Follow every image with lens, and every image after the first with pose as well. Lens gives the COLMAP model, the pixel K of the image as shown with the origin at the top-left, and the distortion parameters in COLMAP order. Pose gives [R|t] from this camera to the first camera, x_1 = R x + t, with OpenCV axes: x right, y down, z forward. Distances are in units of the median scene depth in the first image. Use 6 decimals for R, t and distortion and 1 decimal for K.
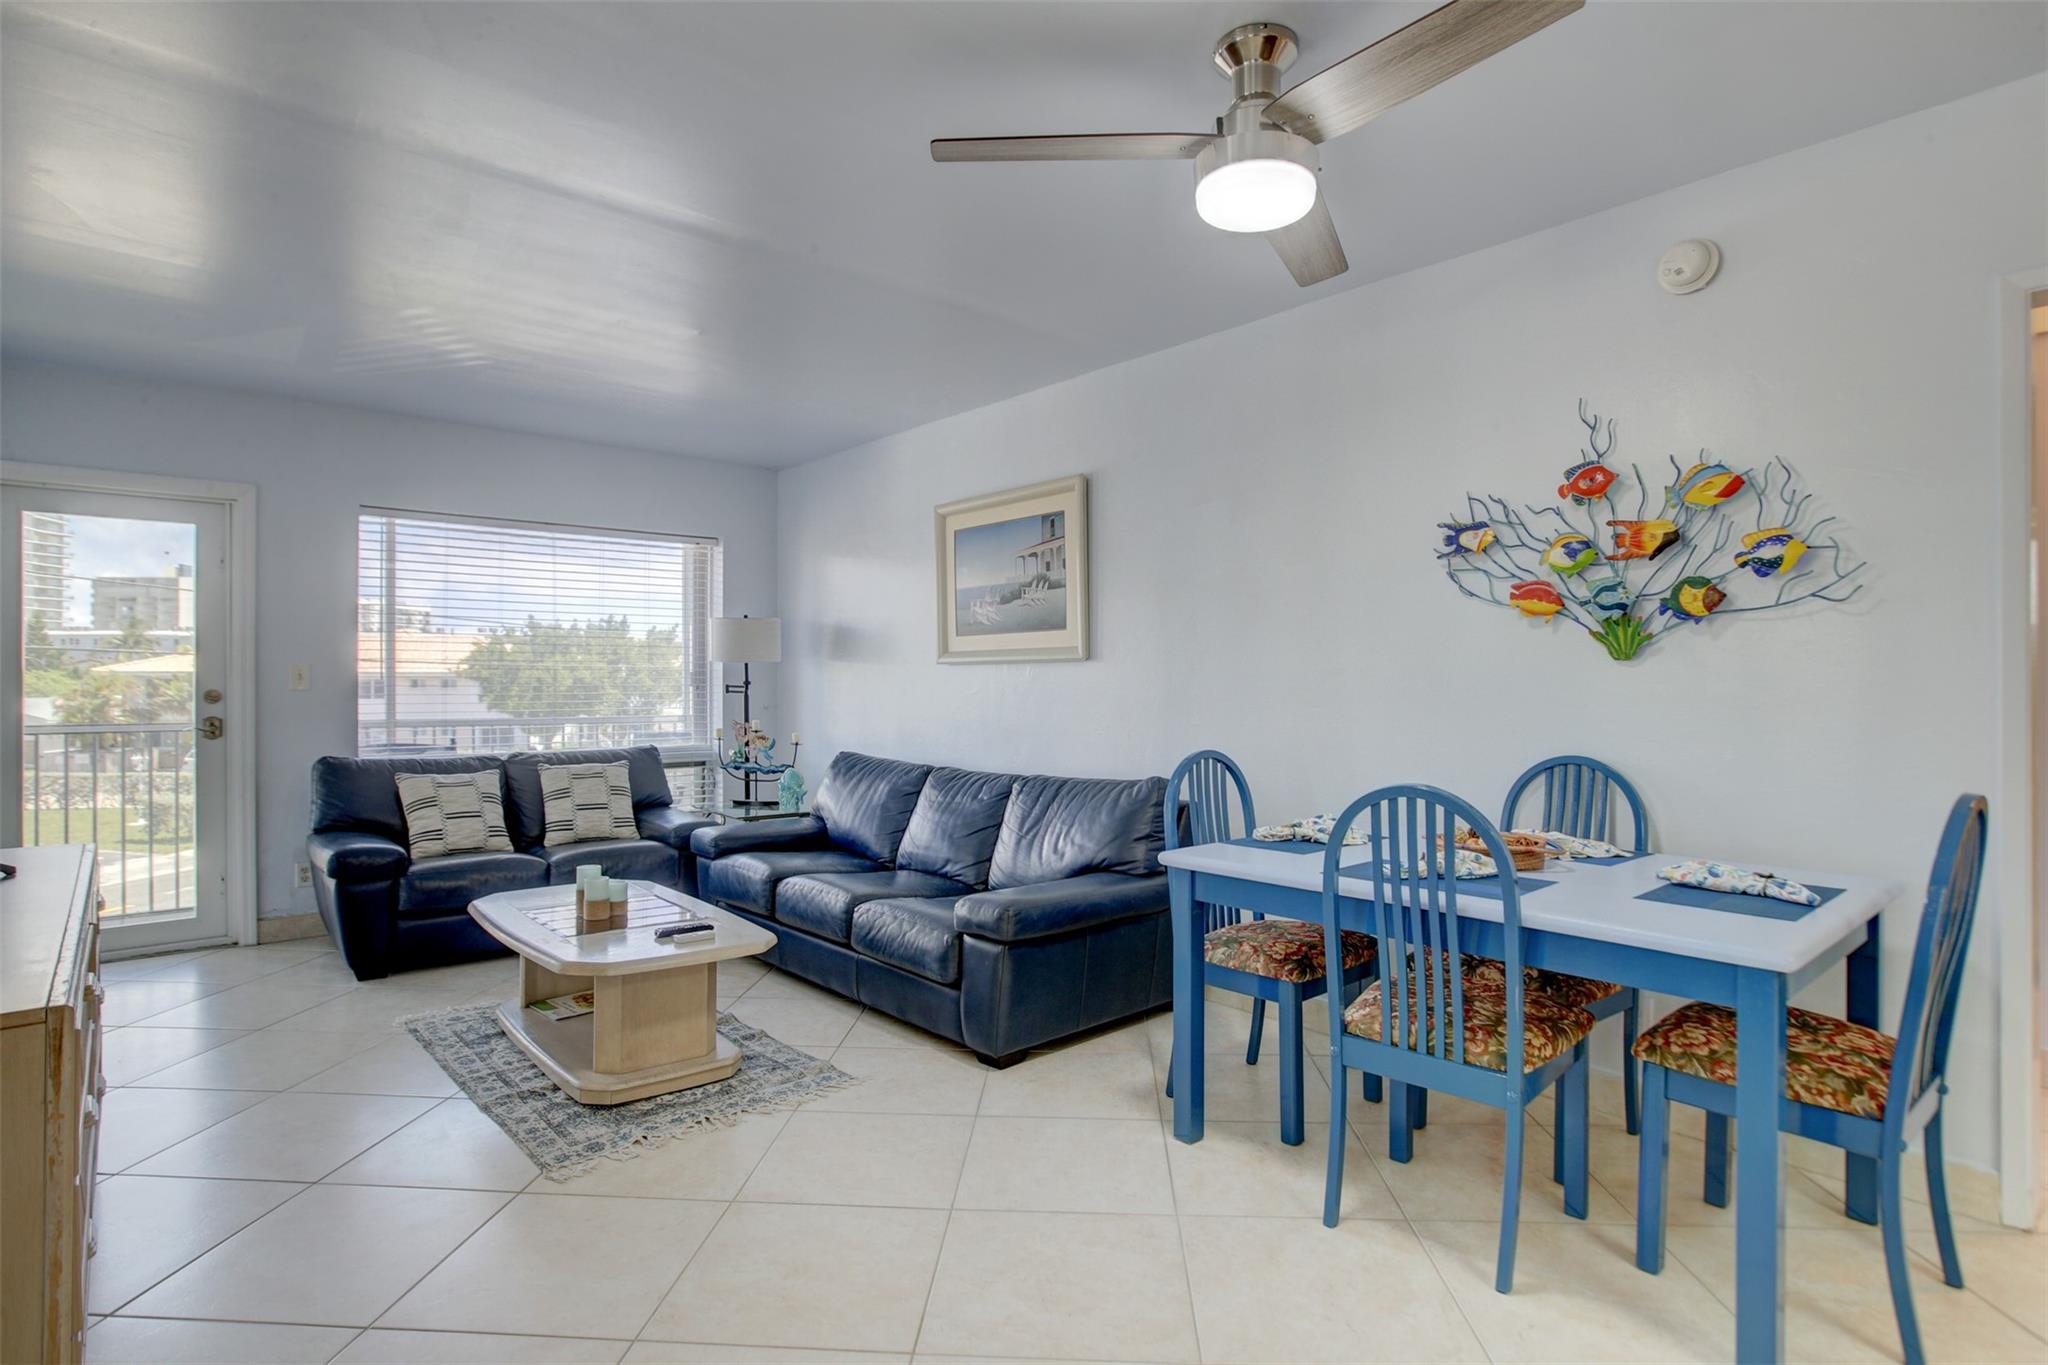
lens RADIAL K [[1063.8, 0, 1025.0], [0, 1063.8, 677.8], [0, 0, 1]] dist [0.000178, 0.000024]
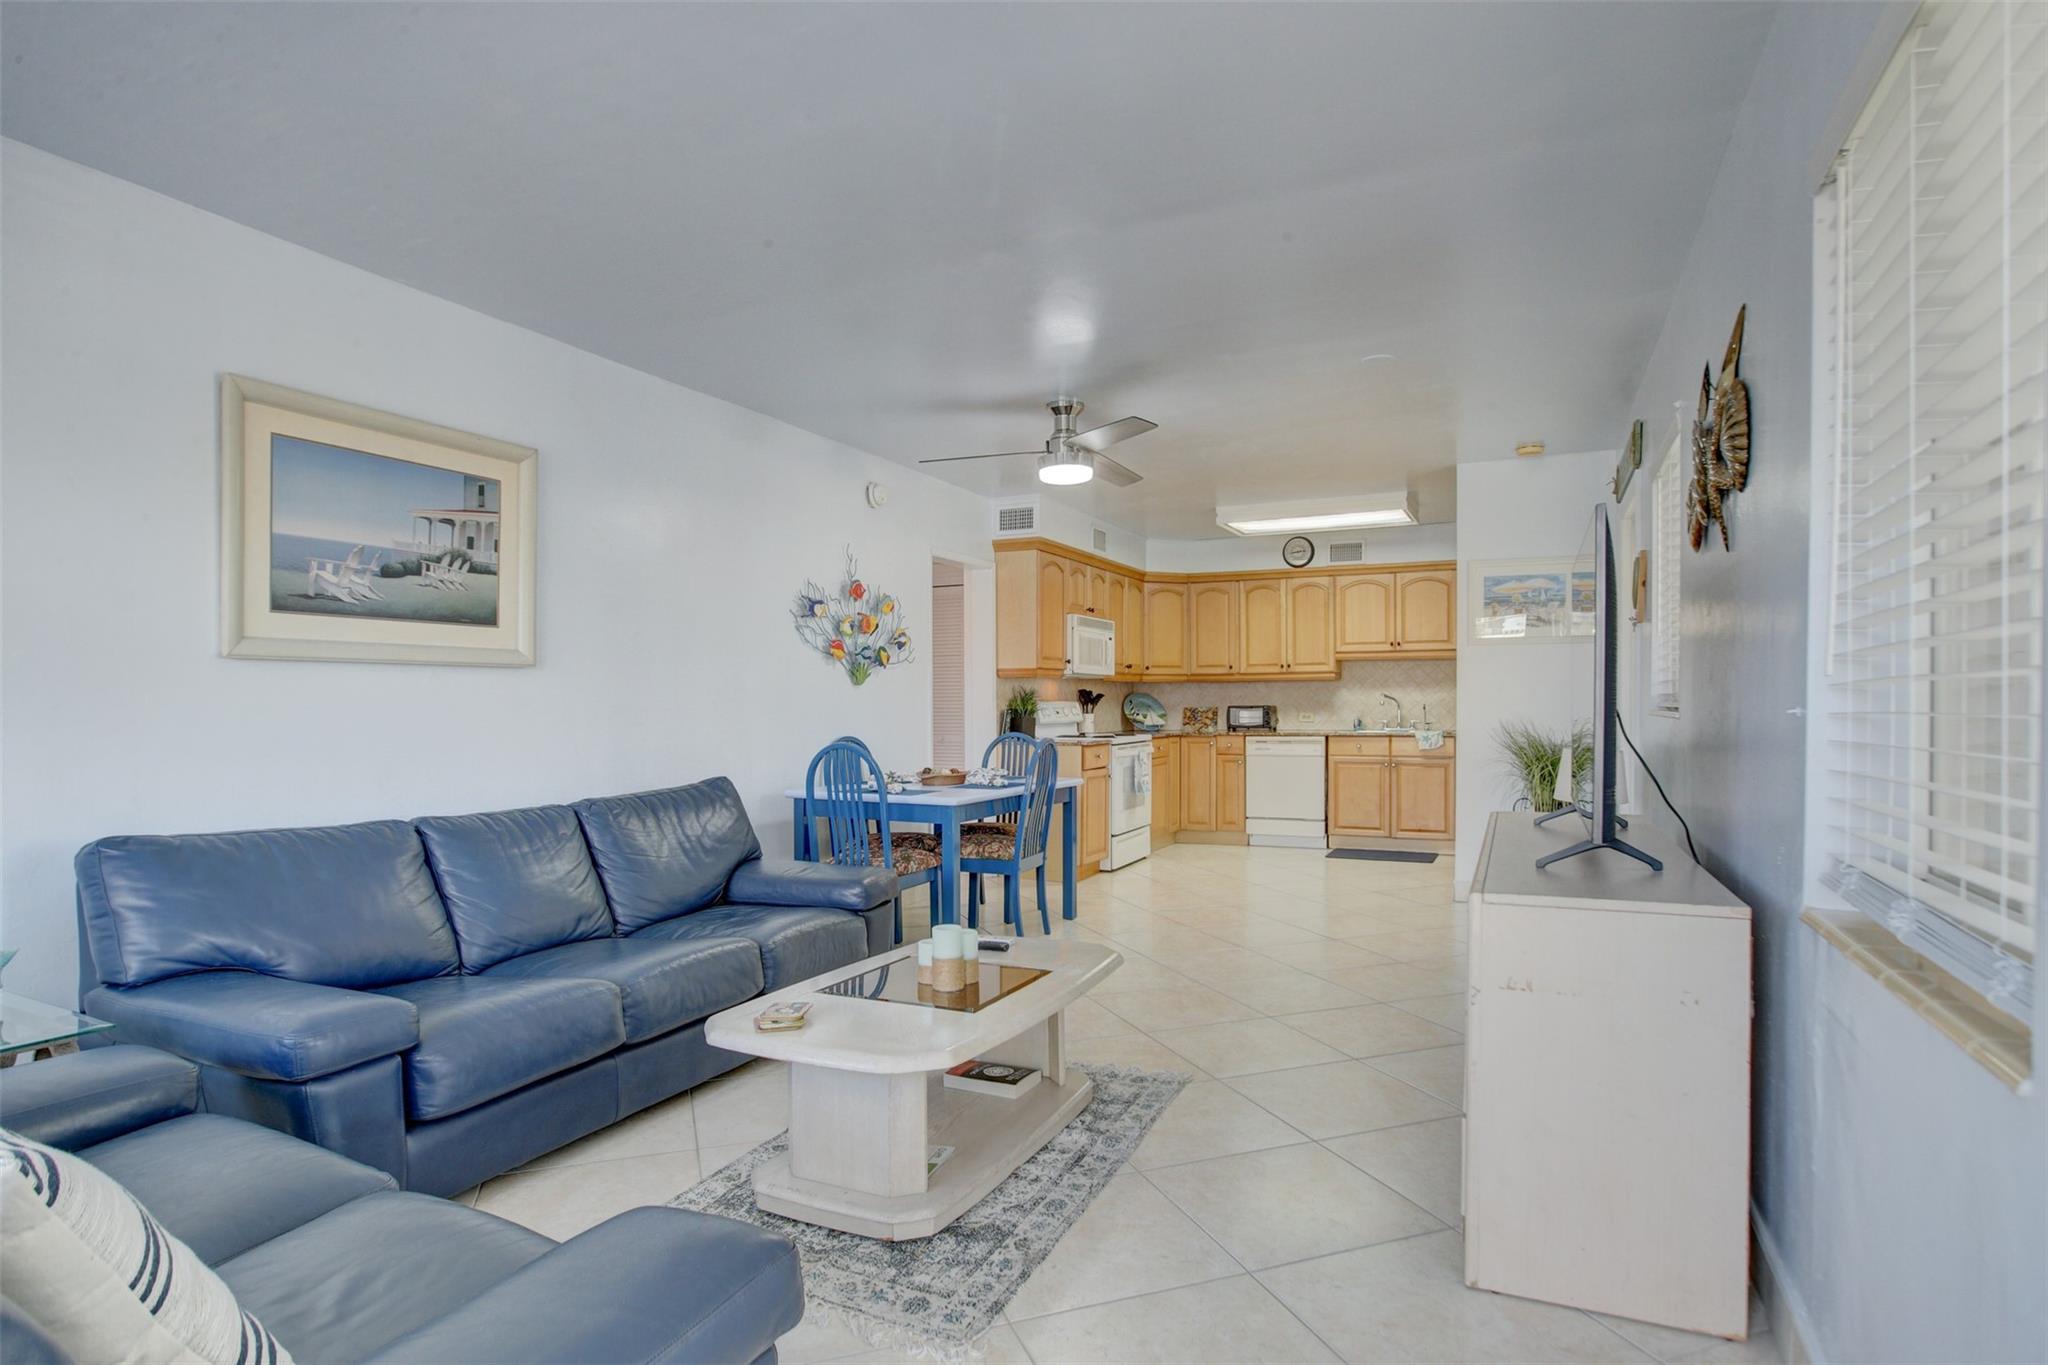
lens RADIAL K [[1063.8, 0, 1015.5], [0, 1063.8, 715.8], [0, 0, 1]] dist [0.000178, 0.000024]
pose [[-0.402309, -0.005996, 0.915484, -0.847850], [0.005523, 0.999944, 0.008977, 0.016434], [-0.915487, 0.008668, -0.402254, 0.949382]]
